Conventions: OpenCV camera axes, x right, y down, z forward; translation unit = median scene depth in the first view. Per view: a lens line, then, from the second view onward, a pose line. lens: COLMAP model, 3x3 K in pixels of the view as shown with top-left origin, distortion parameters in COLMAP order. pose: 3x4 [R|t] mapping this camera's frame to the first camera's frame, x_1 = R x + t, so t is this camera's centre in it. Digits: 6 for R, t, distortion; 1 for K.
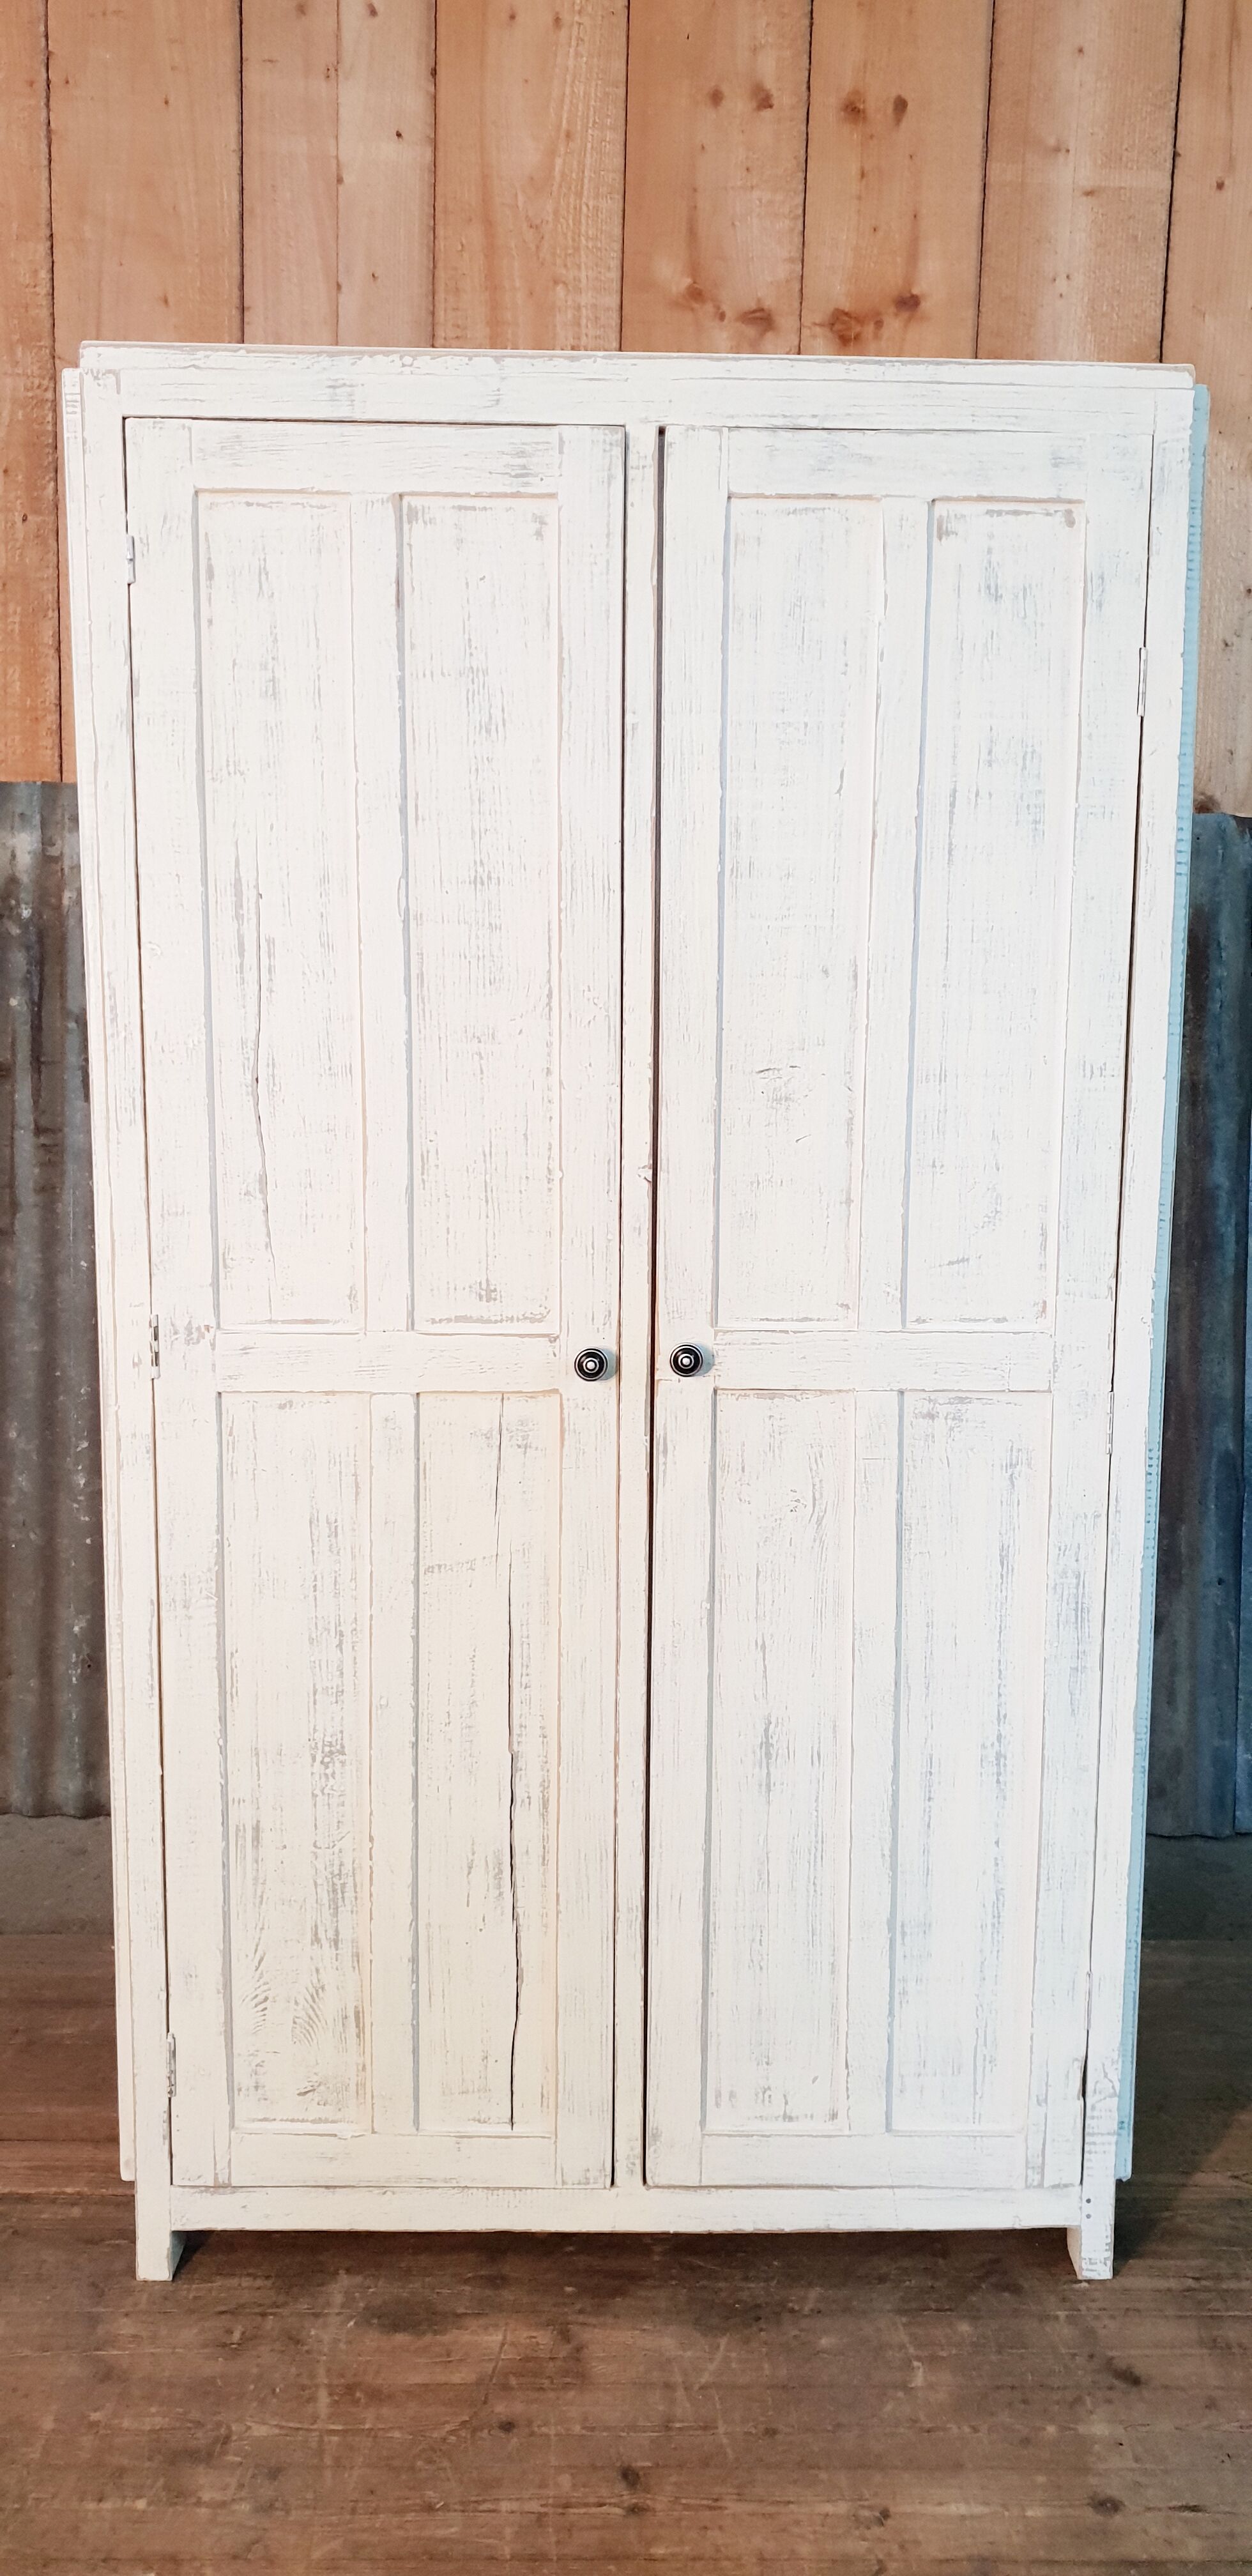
lens RADIAL K [[2012.0, 0, 668.2], [0, 2012.0, 1281.2], [0, 0, 1]] dist [-0.014145, 0.051683]
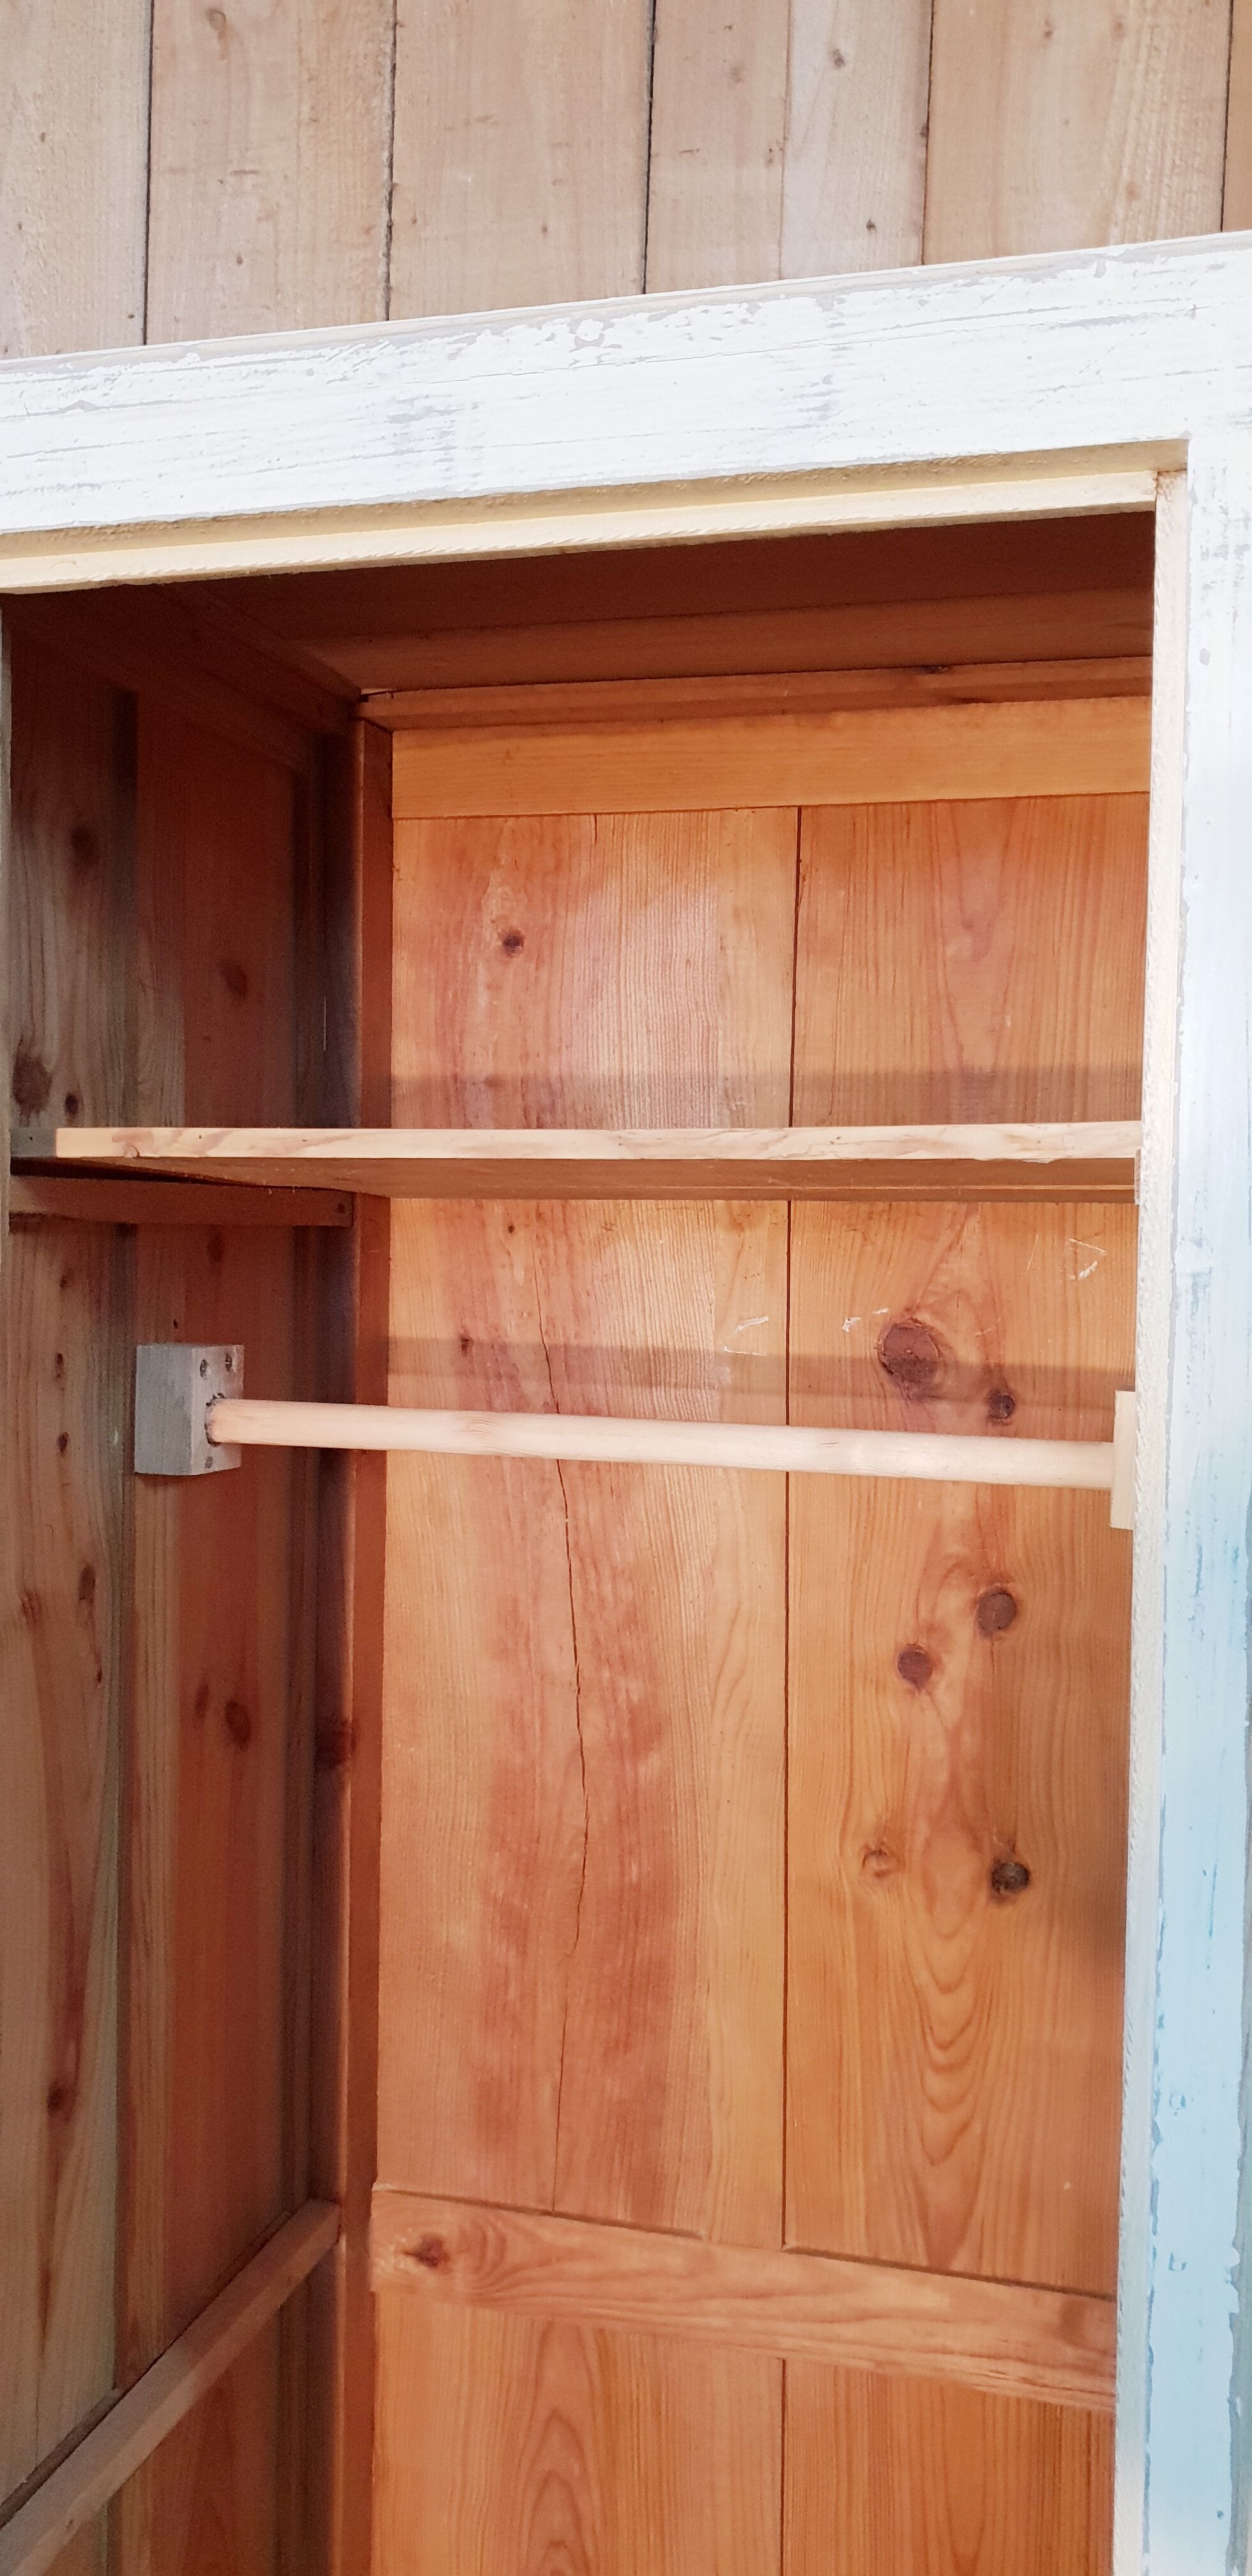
lens RADIAL K [[2007.7, 0, 669.0], [0, 2007.7, 1272.6], [0, 0, 1]] dist [0.015359, 0.007397]
pose [[0.958545, 0.013585, -0.284616, -0.004156], [-0.051001, 0.990912, -0.124468, -0.208038], [0.280339, 0.133824, 0.950527, 0.587056]]
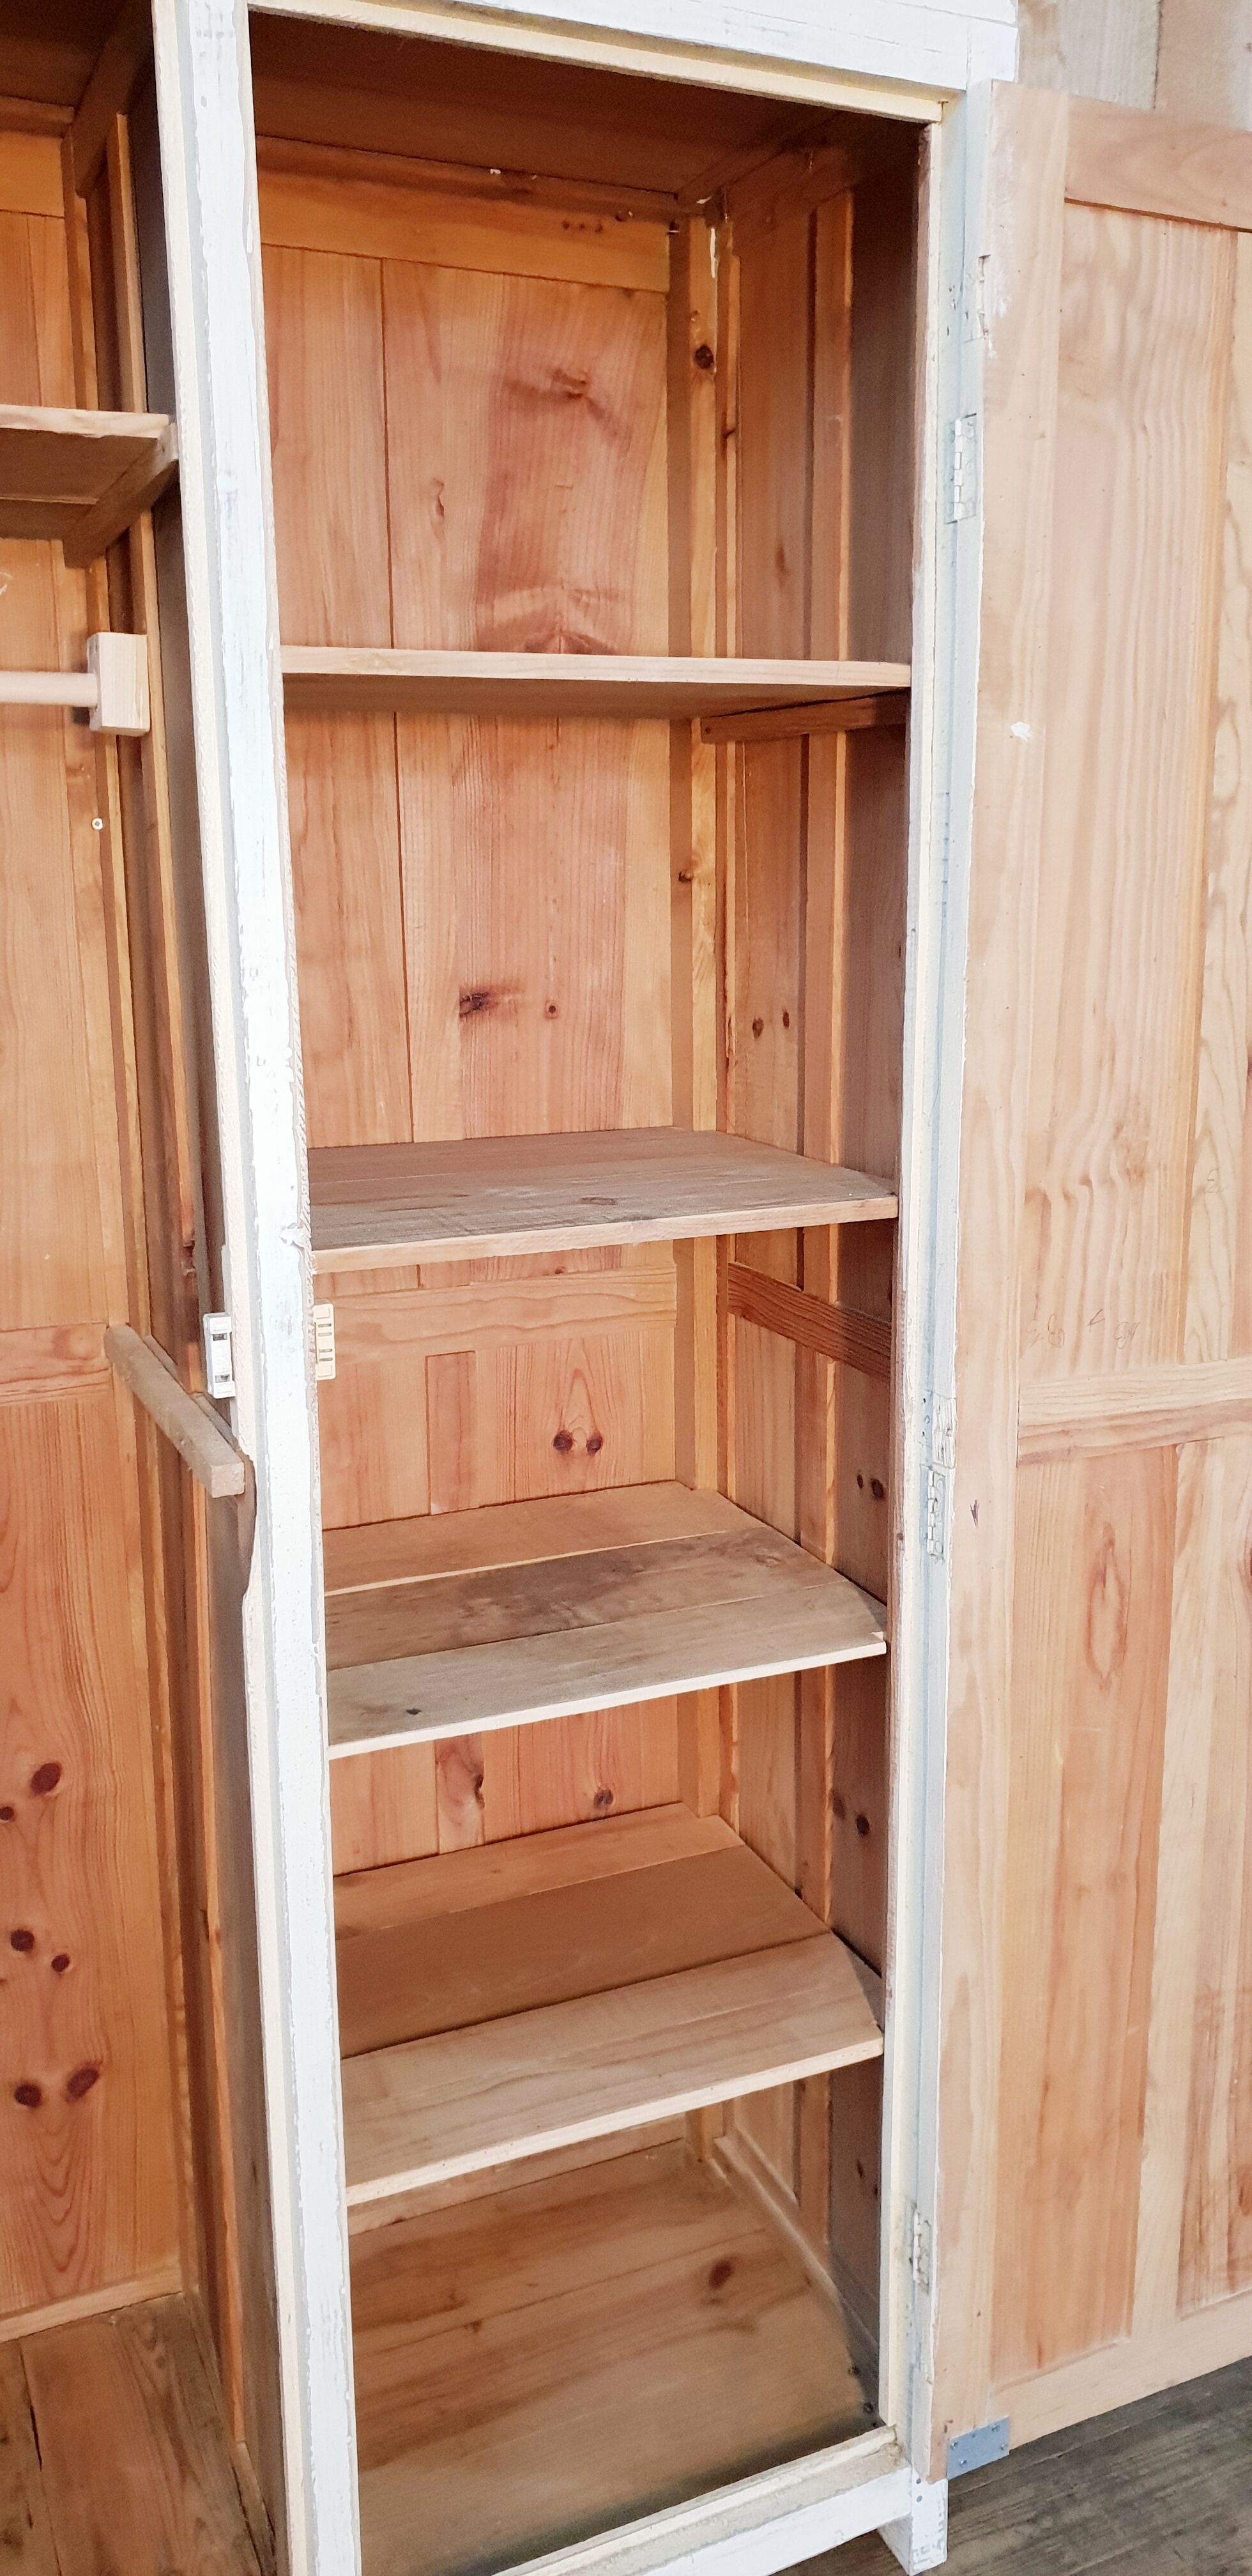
lens RADIAL K [[2012.0, 0, 668.2], [0, 2012.0, 1281.2], [0, 0, 1]] dist [-0.014145, 0.051683]
pose [[0.915617, -0.102154, 0.388858, -0.136785], [0.071912, 0.993197, 0.091589, -0.082528], [-0.395569, -0.055897, 0.916734, 0.352045]]
